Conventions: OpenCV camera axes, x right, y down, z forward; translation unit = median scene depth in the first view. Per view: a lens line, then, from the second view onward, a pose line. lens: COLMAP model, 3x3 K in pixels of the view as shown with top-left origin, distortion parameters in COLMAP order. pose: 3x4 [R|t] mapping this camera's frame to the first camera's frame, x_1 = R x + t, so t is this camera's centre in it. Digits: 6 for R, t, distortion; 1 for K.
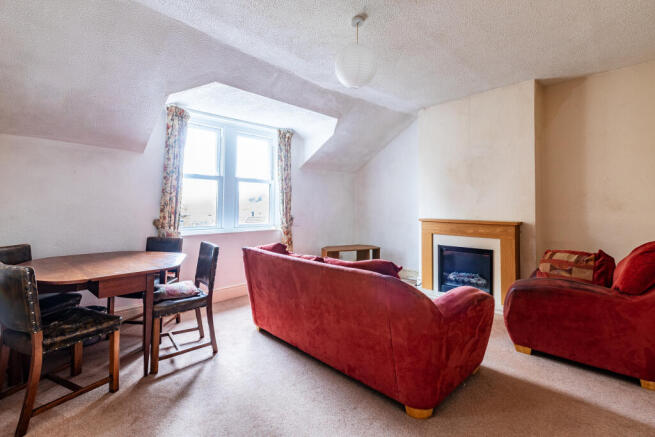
lens RADIAL K [[296.9, 0, 314.6], [0, 296.9, 199.3], [0, 0, 1]] dist [0.001641, 0.000252]
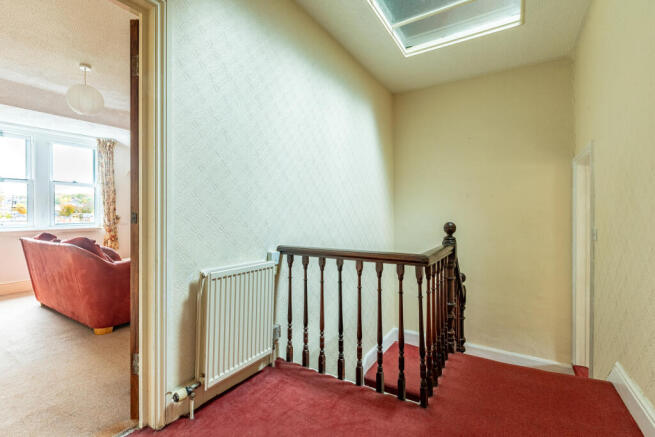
lens RADIAL K [[296.9, 0, 326.5], [0, 296.9, 215.2], [0, 0, 1]] dist [0.001641, 0.000252]
pose [[0.968861, -0.012069, 0.247309, 0.434245], [0.004184, 0.999467, 0.032386, 0.020953], [-0.247568, -0.030343, 0.968395, -0.312121]]
